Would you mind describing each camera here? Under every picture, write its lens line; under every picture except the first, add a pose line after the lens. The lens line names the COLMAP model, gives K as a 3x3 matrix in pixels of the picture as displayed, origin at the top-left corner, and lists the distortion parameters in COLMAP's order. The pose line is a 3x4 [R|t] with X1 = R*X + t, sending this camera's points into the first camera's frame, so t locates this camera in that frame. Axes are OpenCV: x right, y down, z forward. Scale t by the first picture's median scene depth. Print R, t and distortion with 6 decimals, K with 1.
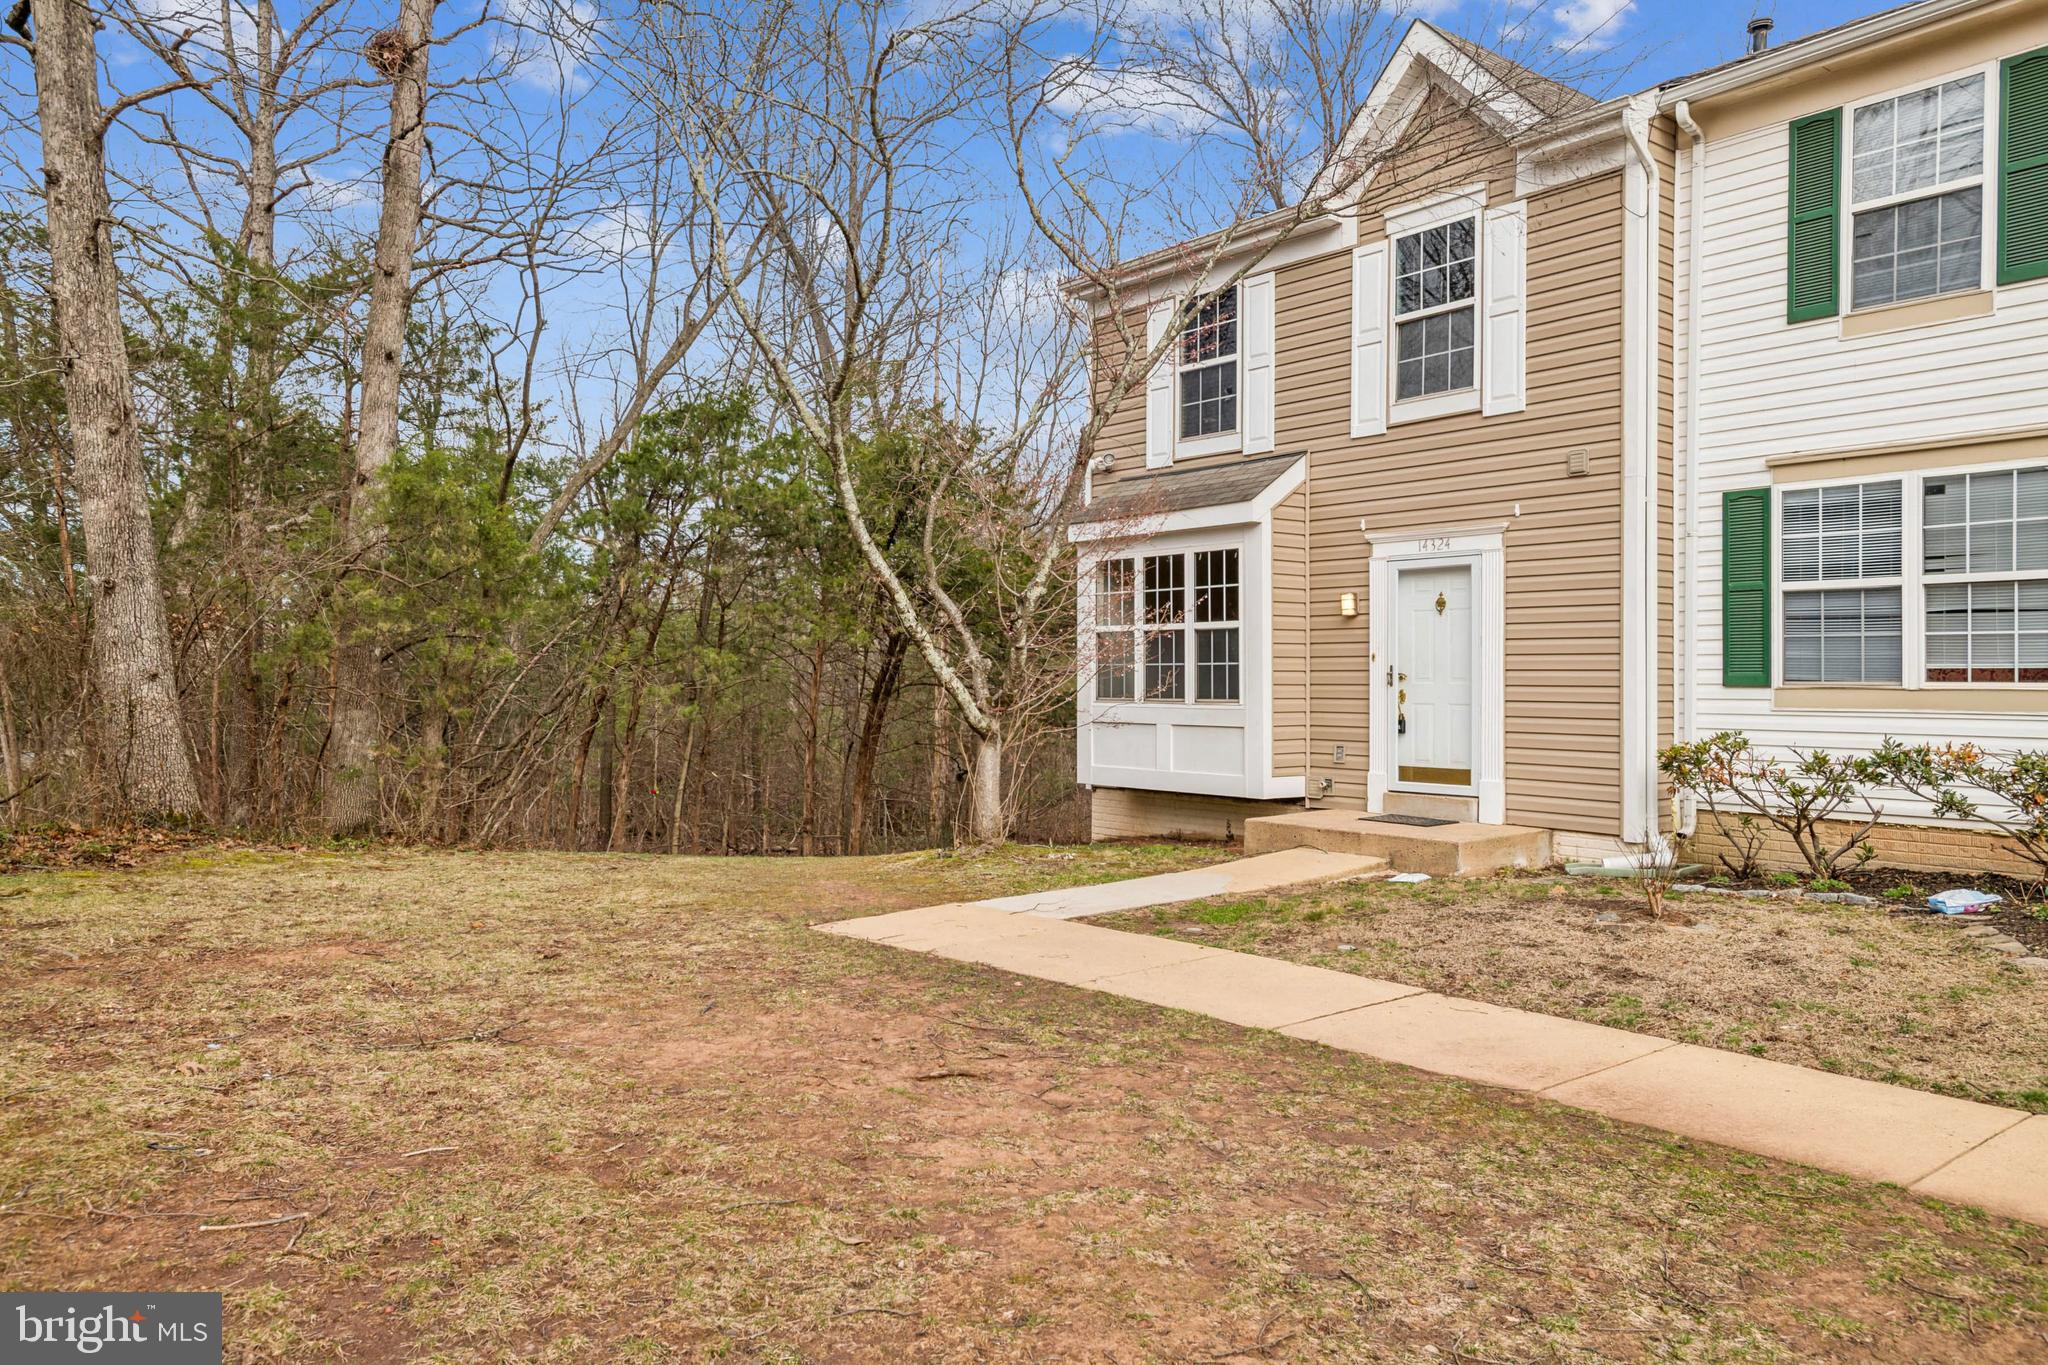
lens RADIAL K [[1454.7, 0, 1024.4], [0, 1454.7, 684.3], [0, 0, 1]] dist [0.049291, 0.003881]
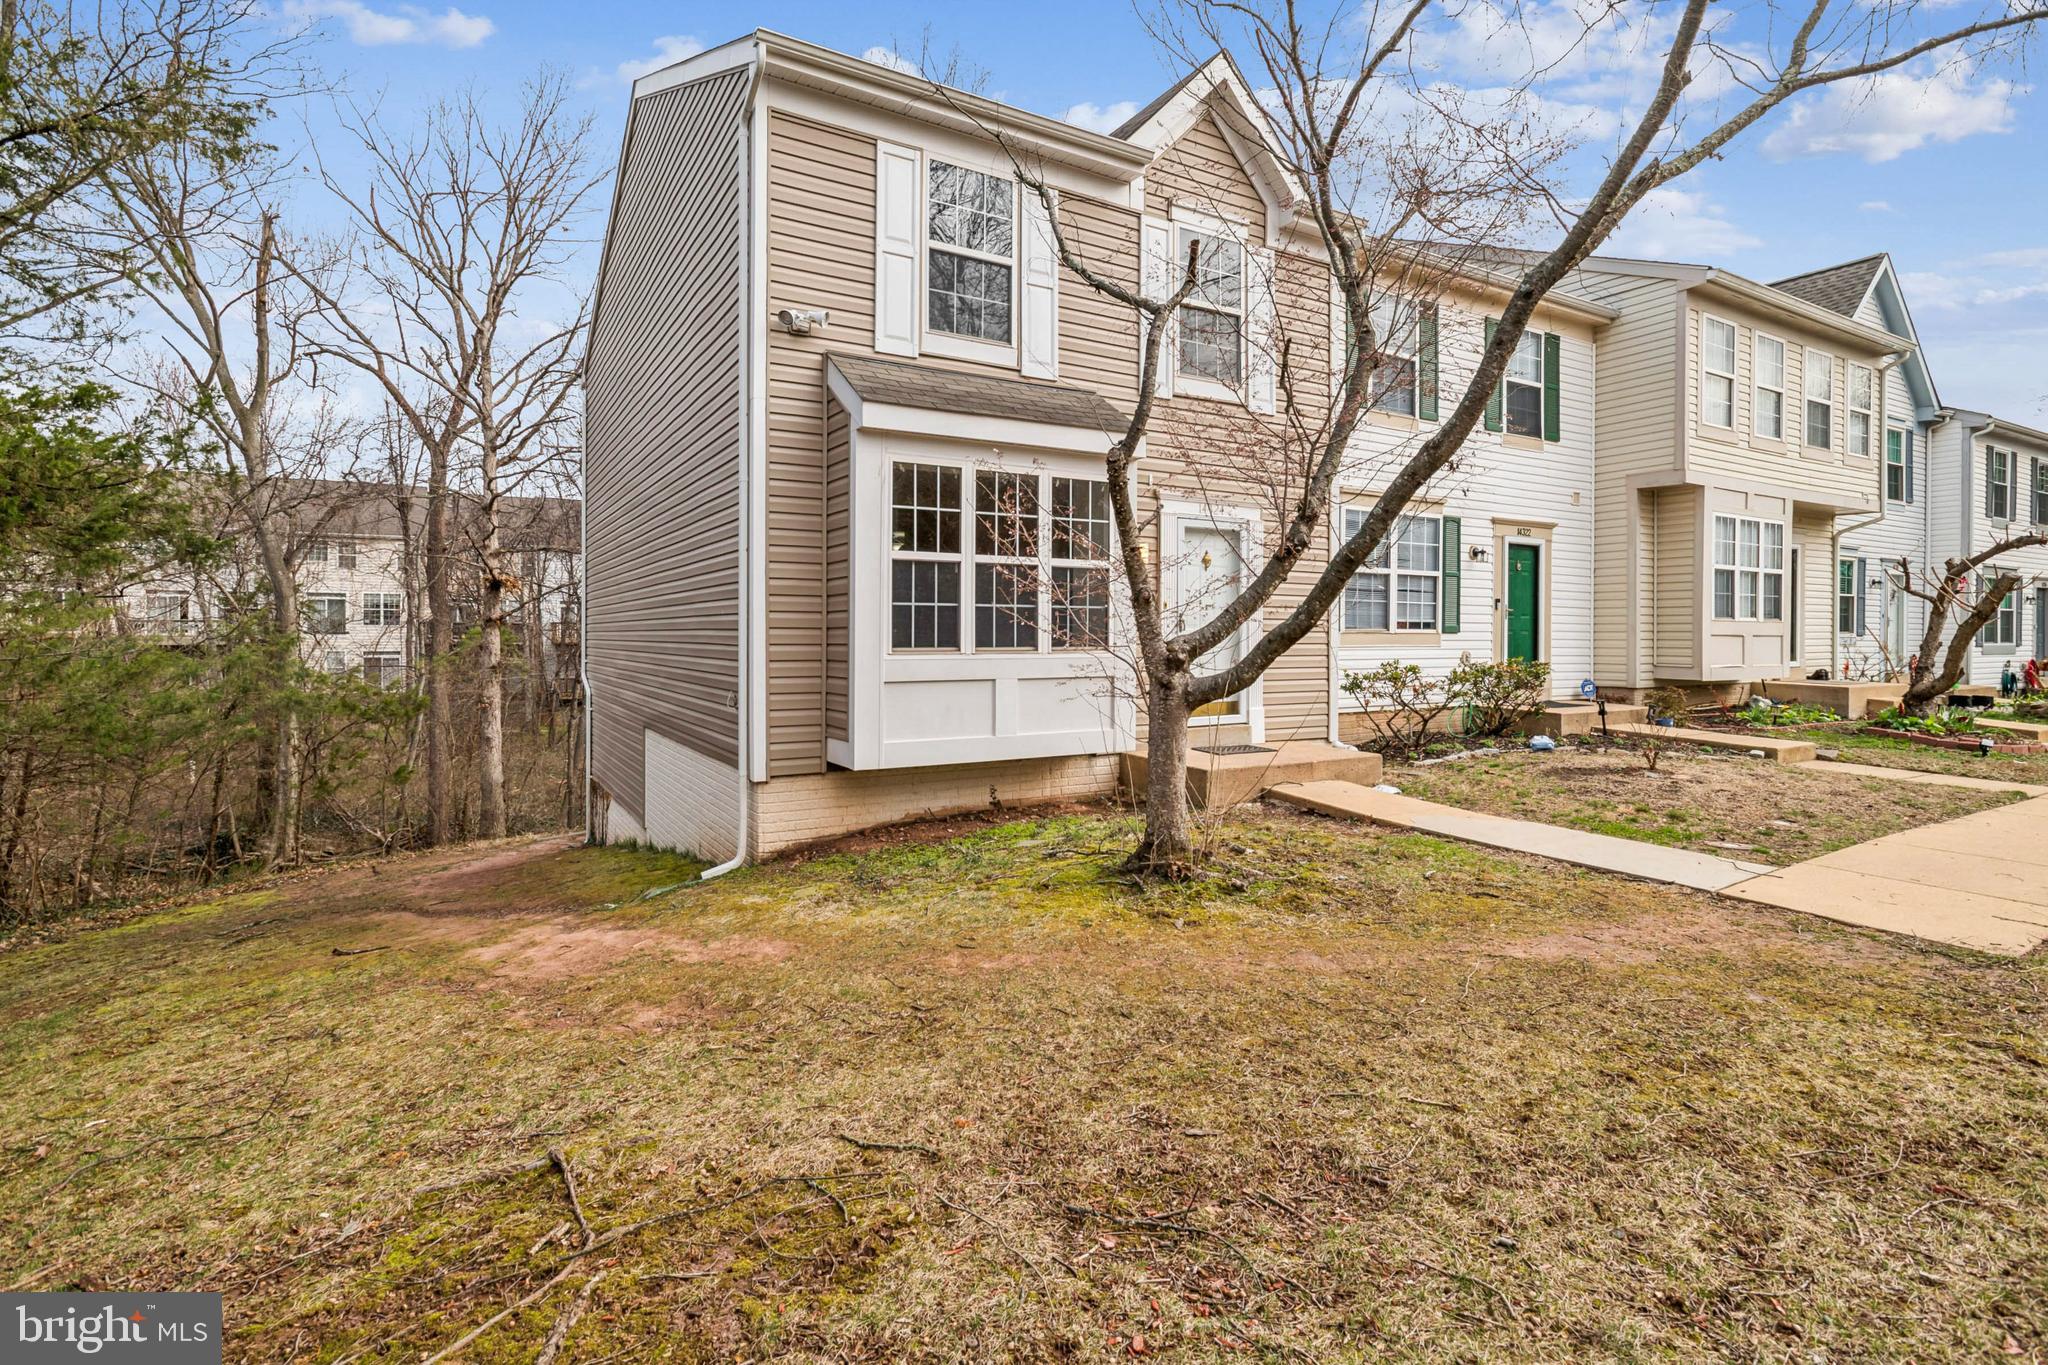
lens RADIAL K [[996.3, 0, 1040.7], [0, 996.3, 637.1], [0, 0, 1]] dist [0.002759, 0.001071]
pose [[0.130842, 0.001350, 0.991402, -0.528985], [0.006092, 0.999979, -0.002165, 0.006677], [-0.991384, 0.006323, 0.130831, 1.054018]]
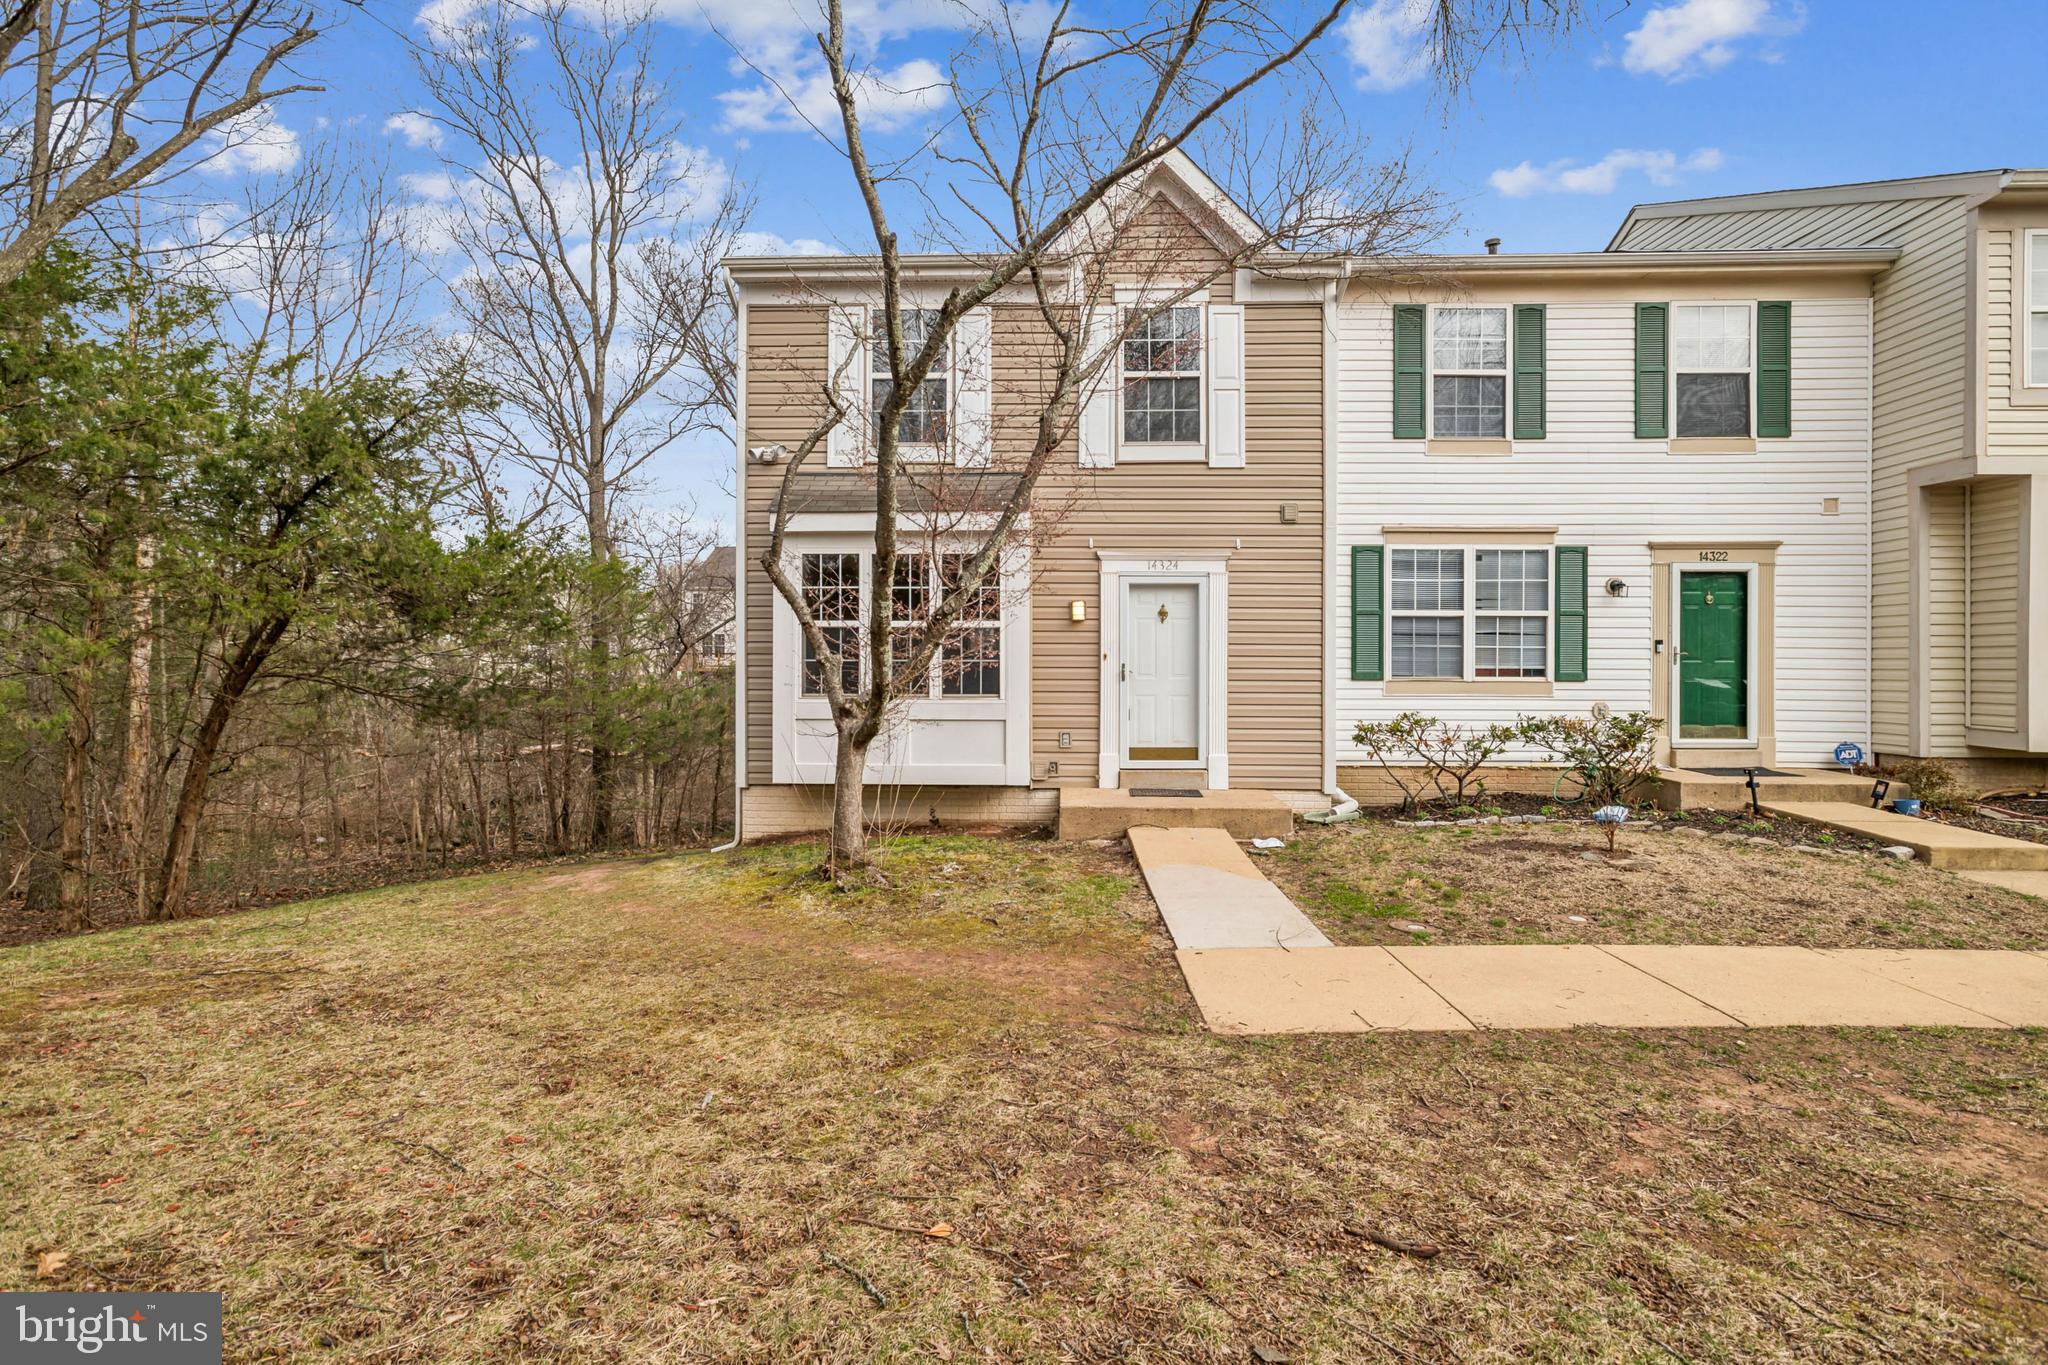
lens RADIAL K [[996.3, 0, 1032.8], [0, 996.3, 672.3], [0, 0, 1]] dist [0.002759, 0.001071]
pose [[0.647444, -0.001415, 0.762111, -0.436342], [0.001515, 0.999999, 0.000569, -0.006553], [-0.762111, 0.000786, 0.647446, 0.554293]]
